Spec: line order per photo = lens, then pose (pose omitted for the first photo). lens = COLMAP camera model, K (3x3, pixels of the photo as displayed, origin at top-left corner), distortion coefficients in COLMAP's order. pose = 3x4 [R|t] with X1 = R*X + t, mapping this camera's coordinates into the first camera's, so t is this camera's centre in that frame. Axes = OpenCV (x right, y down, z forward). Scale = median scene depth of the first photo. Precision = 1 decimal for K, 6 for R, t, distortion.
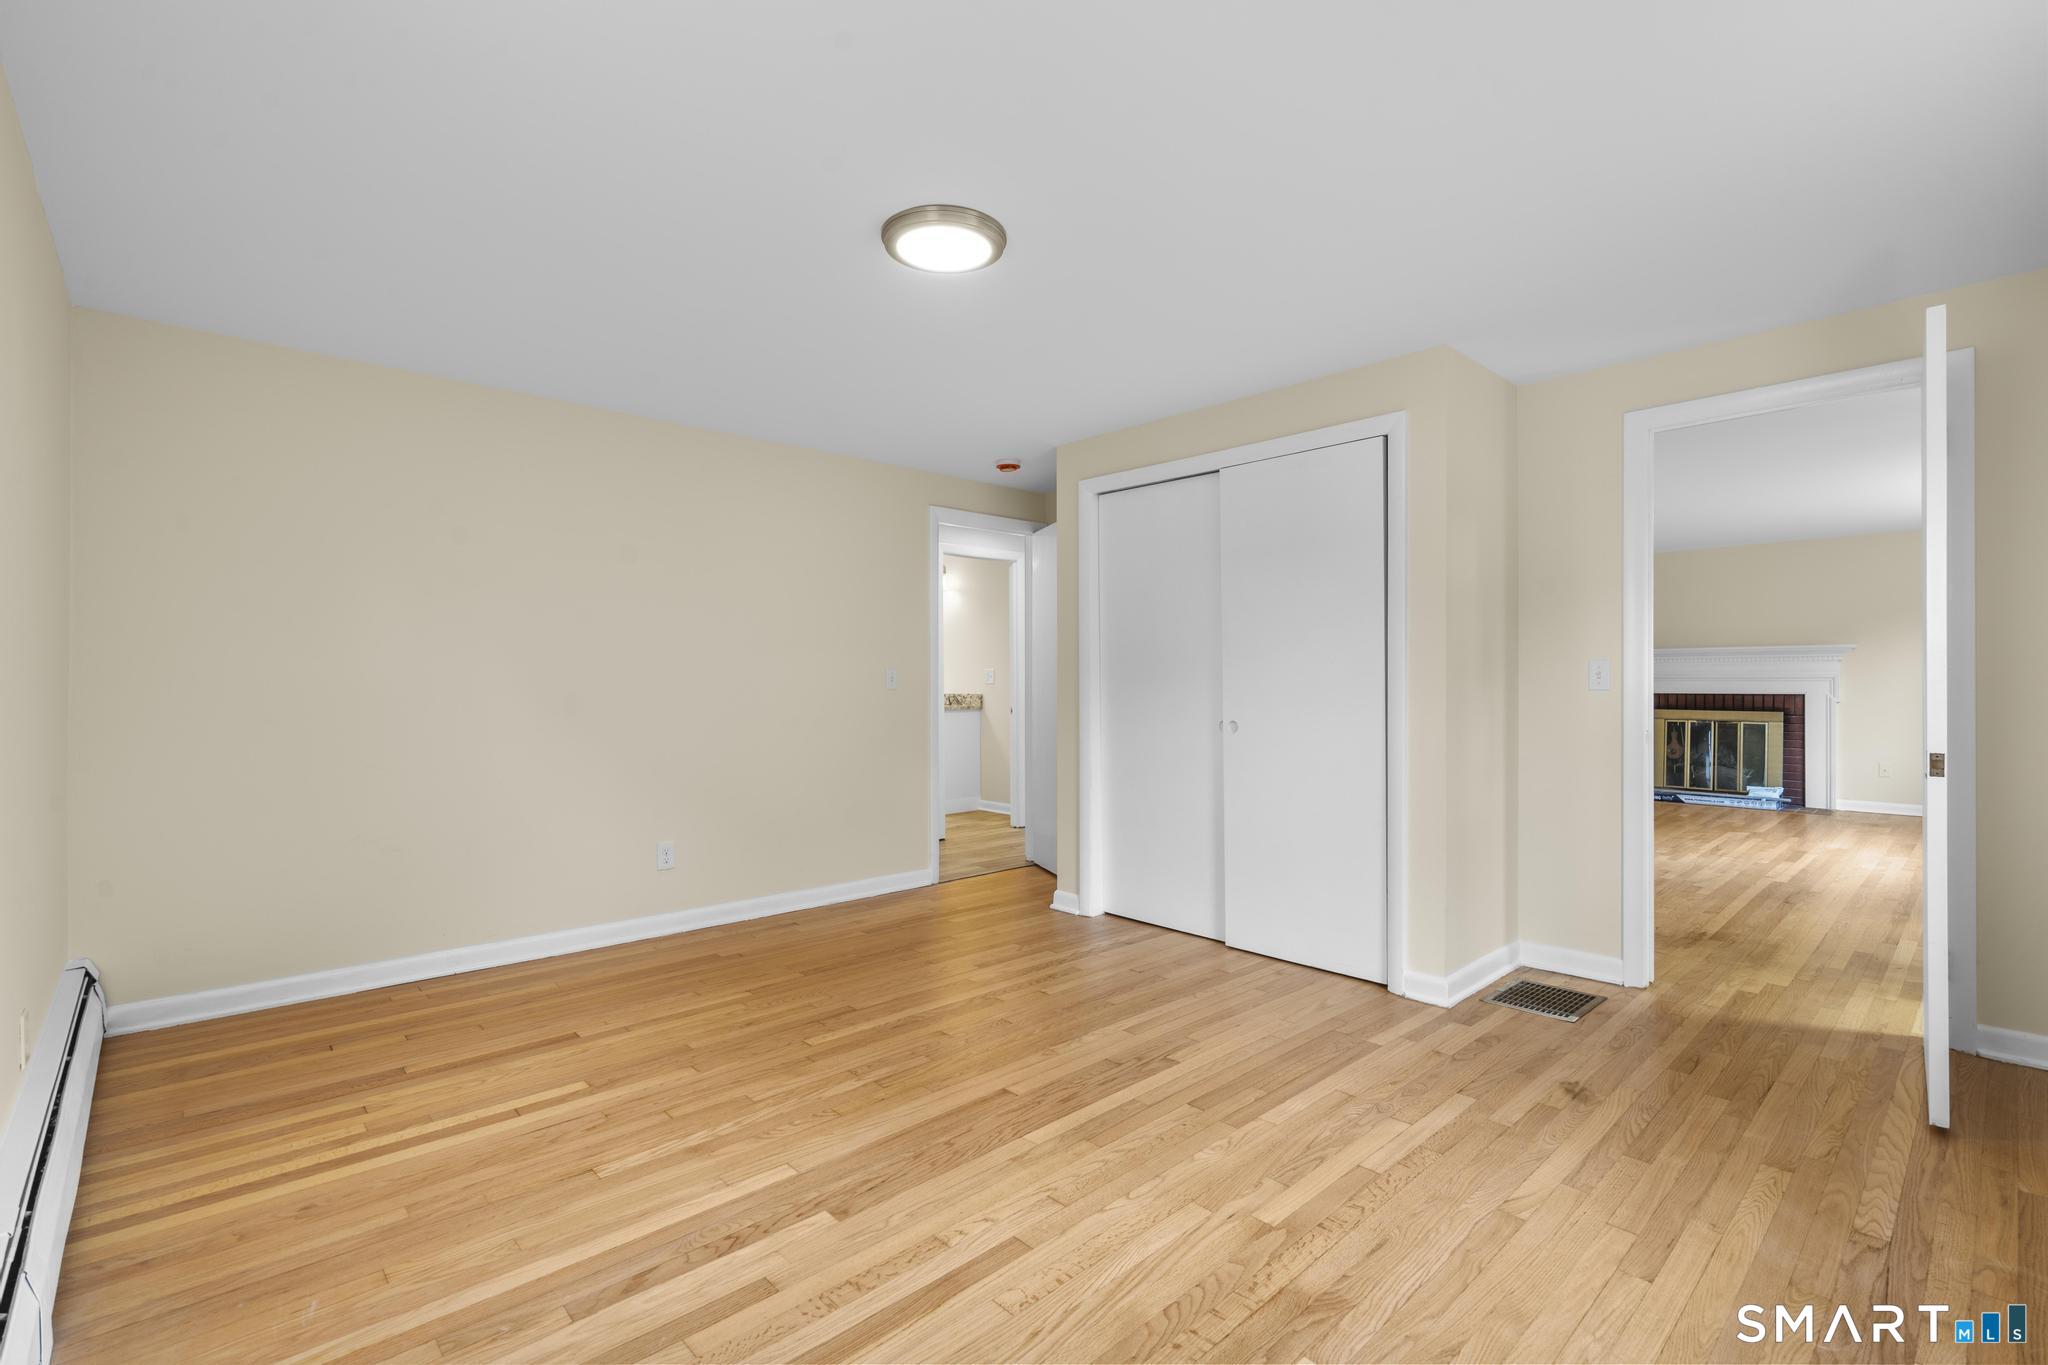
lens RADIAL K [[923.8, 0, 1029.9], [0, 923.8, 685.6], [0, 0, 1]] dist [-0.001335, 0.000013]
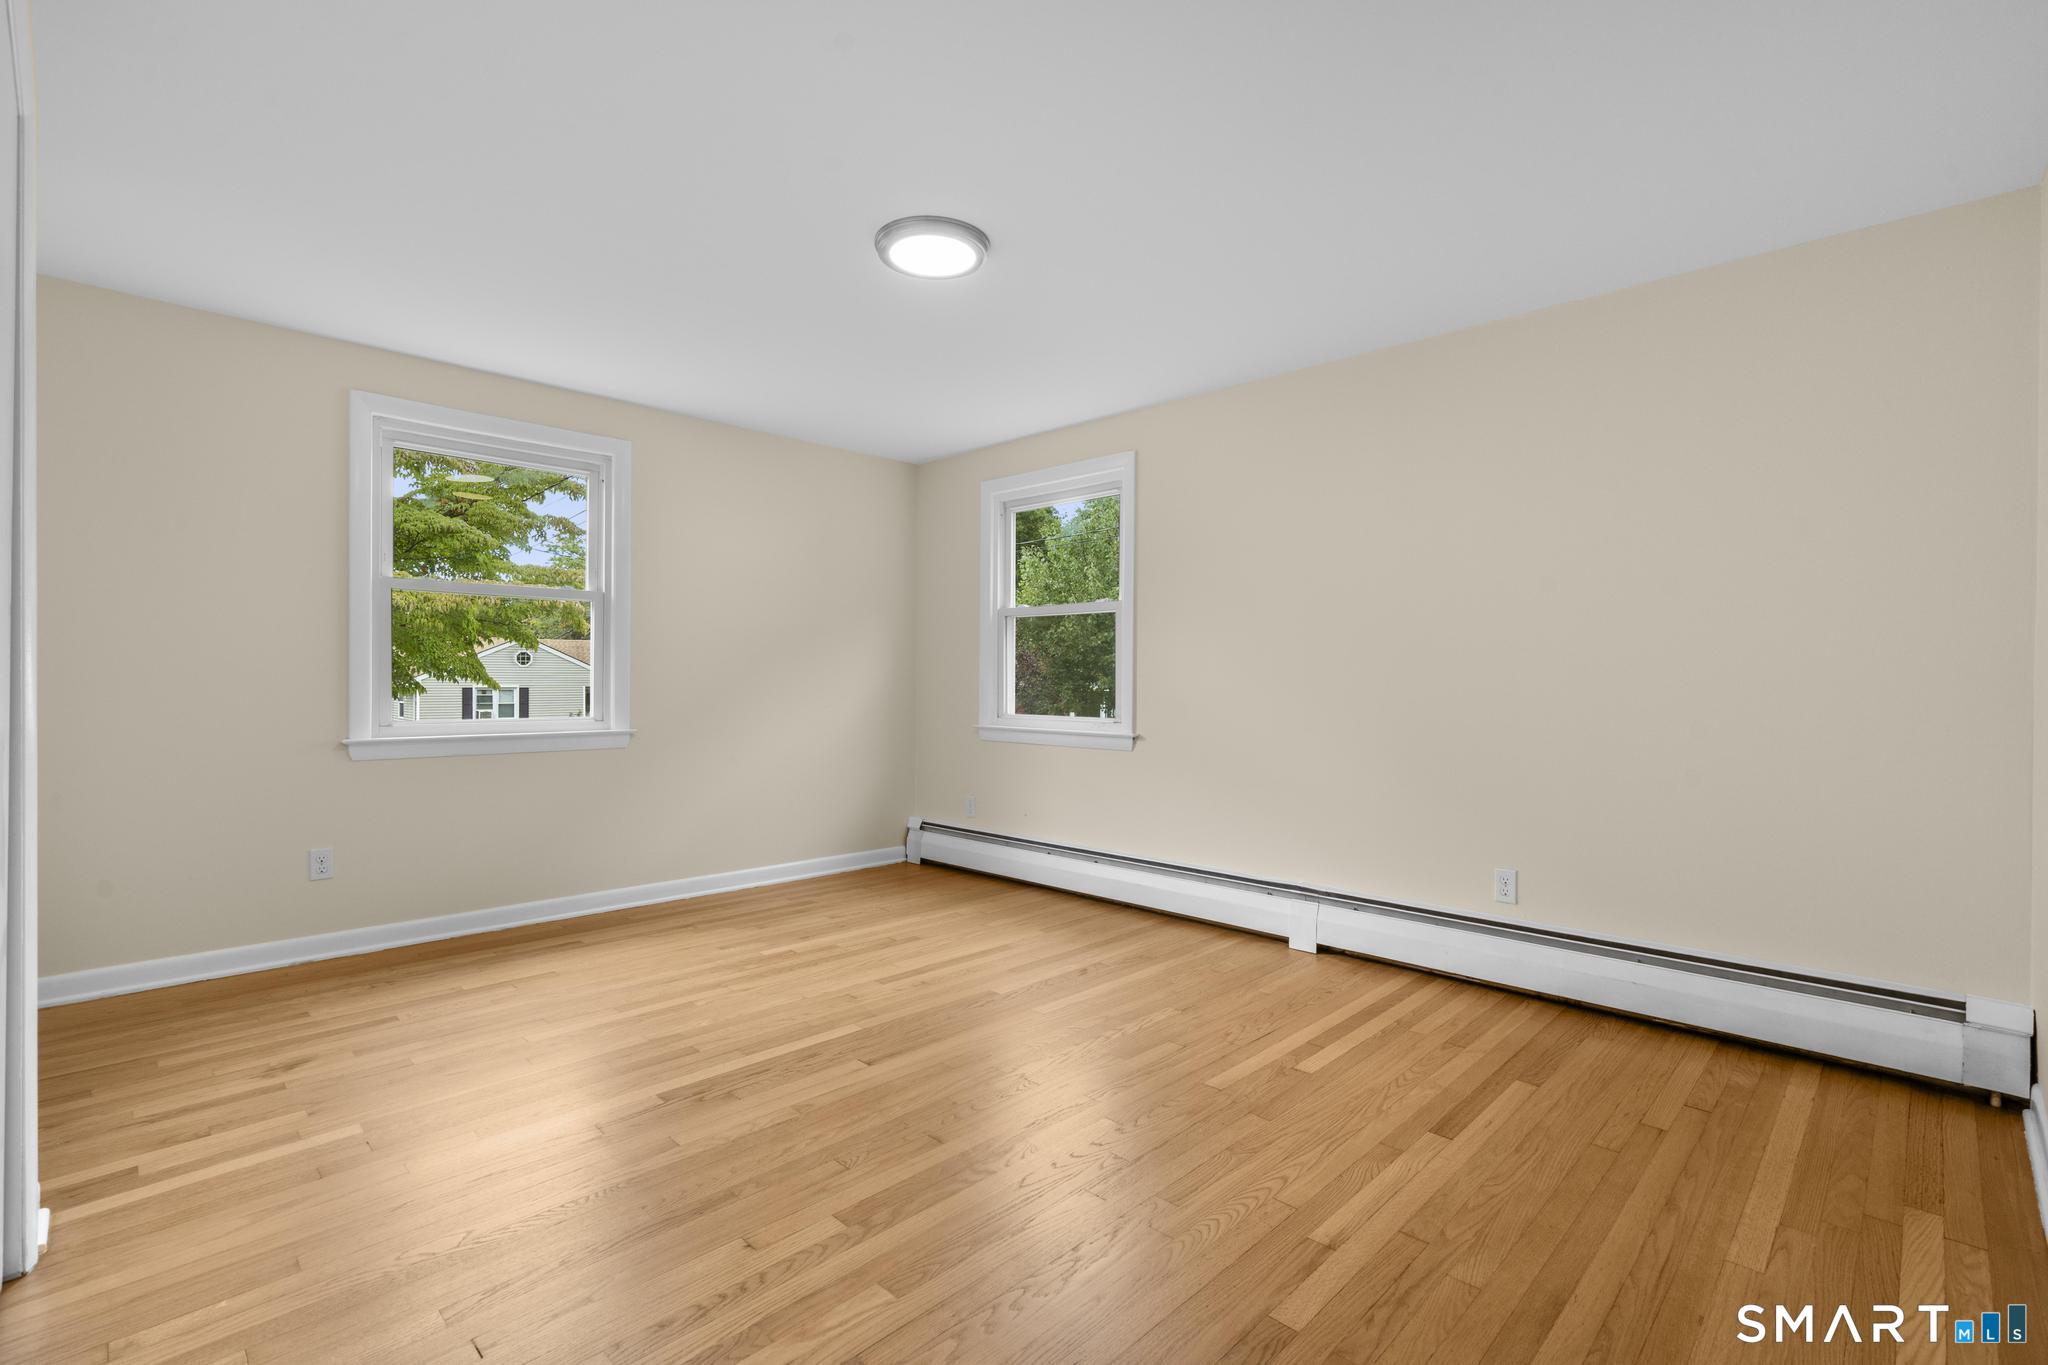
lens RADIAL K [[923.8, 0, 1029.9], [0, 923.8, 685.6], [0, 0, 1]] dist [-0.001335, 0.000013]
pose [[-0.999116, -0.004308, -0.041823, -0.154834], [-0.004679, 0.999951, 0.008775, 0.020457], [0.041783, 0.008963, -0.999086, 1.978253]]
